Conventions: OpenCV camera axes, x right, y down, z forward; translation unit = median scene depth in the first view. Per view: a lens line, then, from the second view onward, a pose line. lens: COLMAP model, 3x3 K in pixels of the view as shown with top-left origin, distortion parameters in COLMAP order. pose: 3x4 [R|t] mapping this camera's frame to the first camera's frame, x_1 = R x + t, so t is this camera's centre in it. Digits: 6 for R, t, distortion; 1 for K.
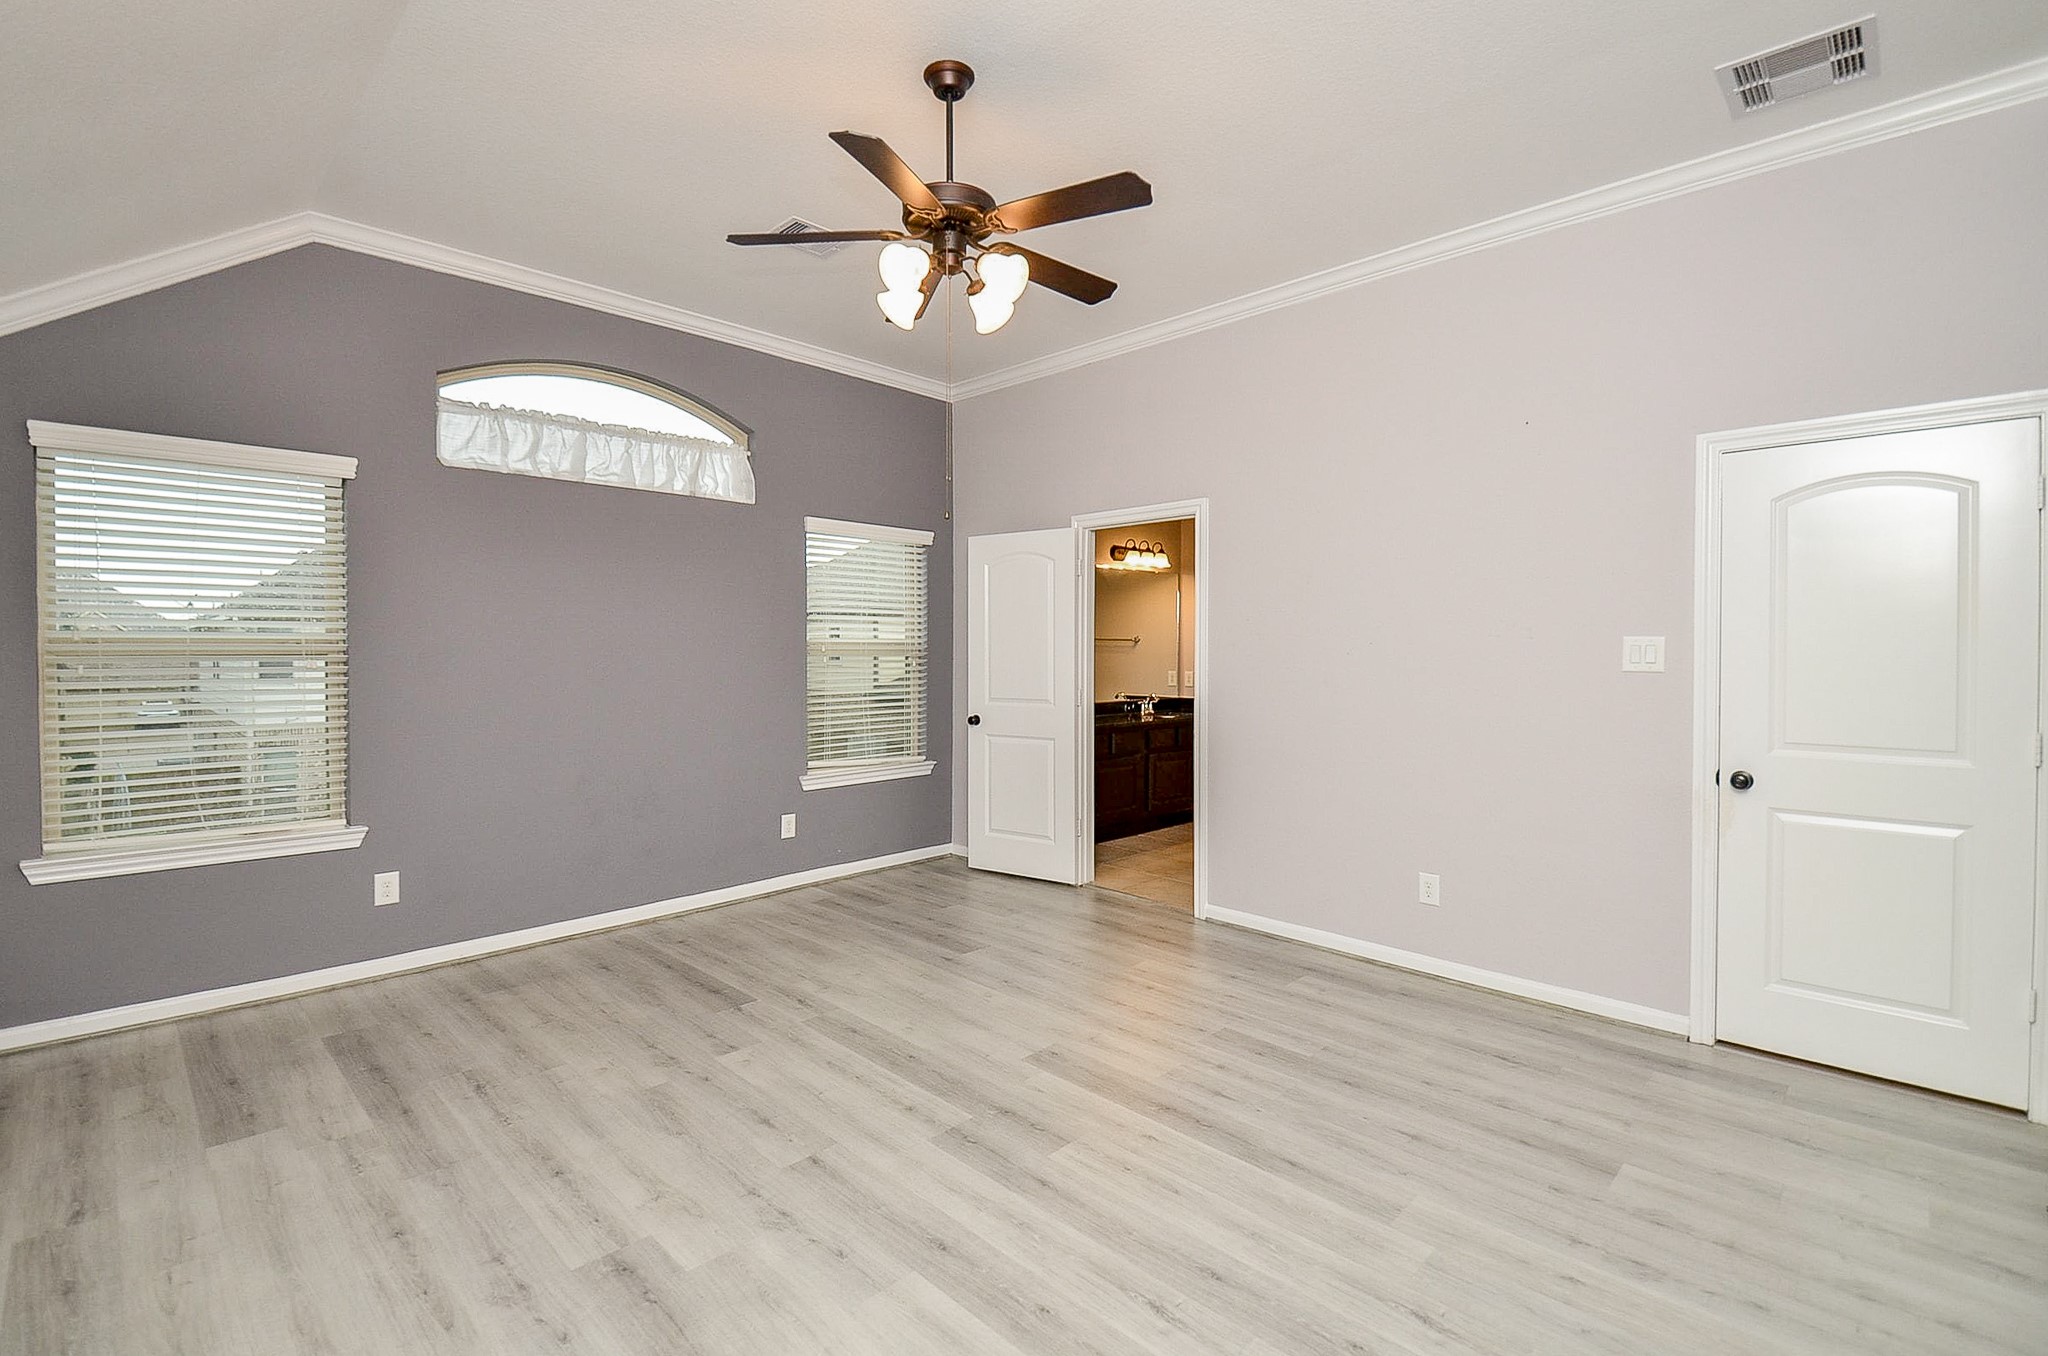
lens RADIAL K [[919.5, 0, 1021.3], [0, 919.5, 667.9], [0, 0, 1]] dist [0.037185, -0.032205]
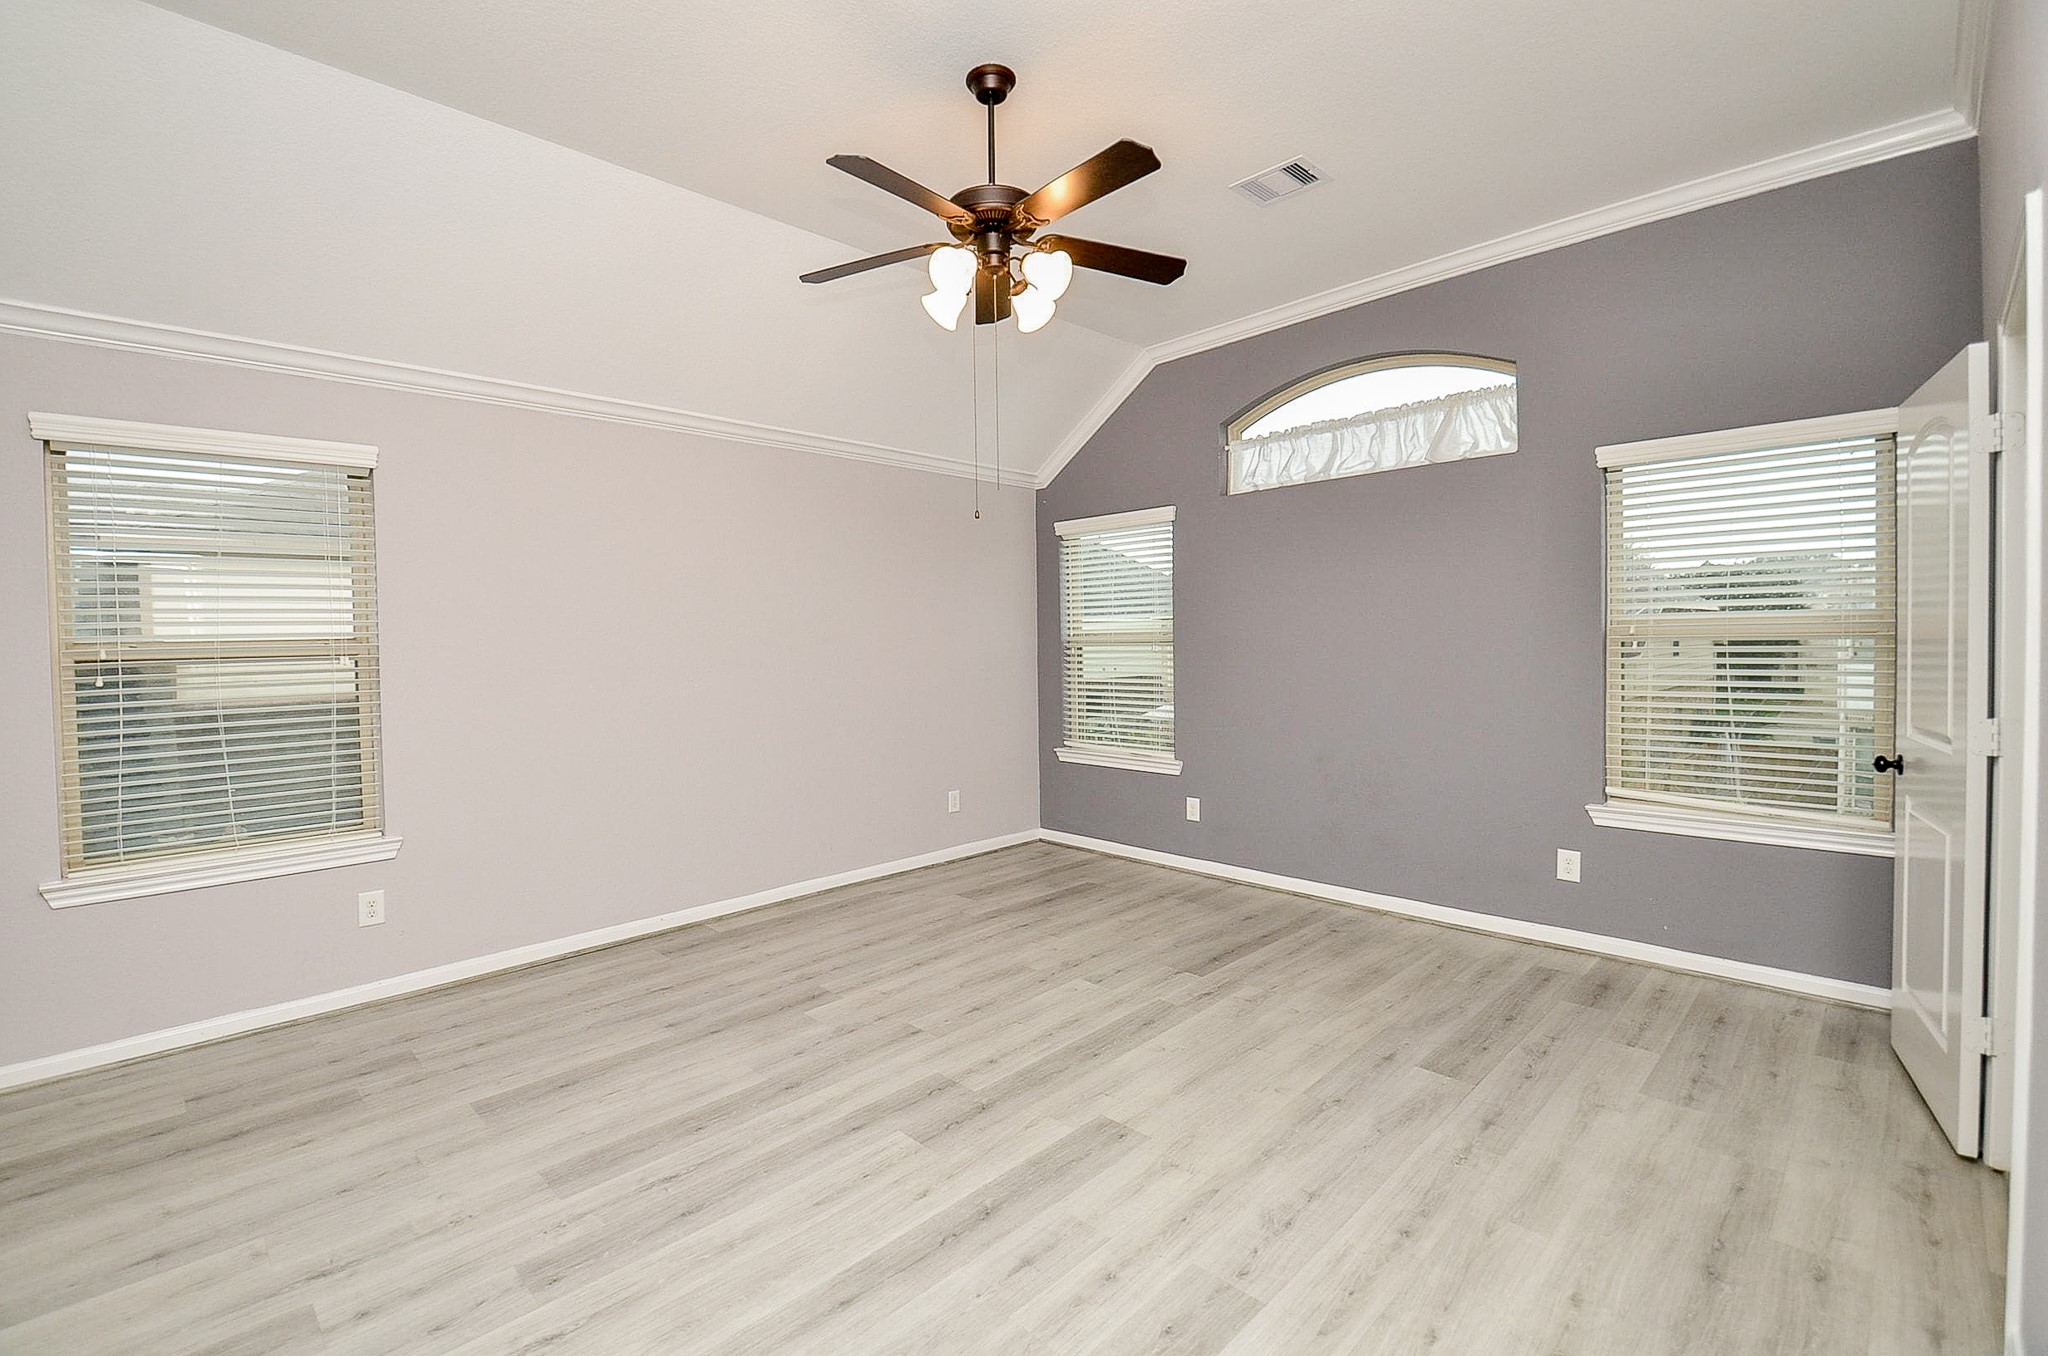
lens RADIAL K [[919.5, 0, 1021.3], [0, 919.5, 667.9], [0, 0, 1]] dist [0.037185, -0.032205]
pose [[-0.021228, 0.031705, -0.999272, 0.799892], [-0.003039, 0.999490, 0.031776, -0.020681], [0.999770, 0.003712, -0.021121, 0.881438]]
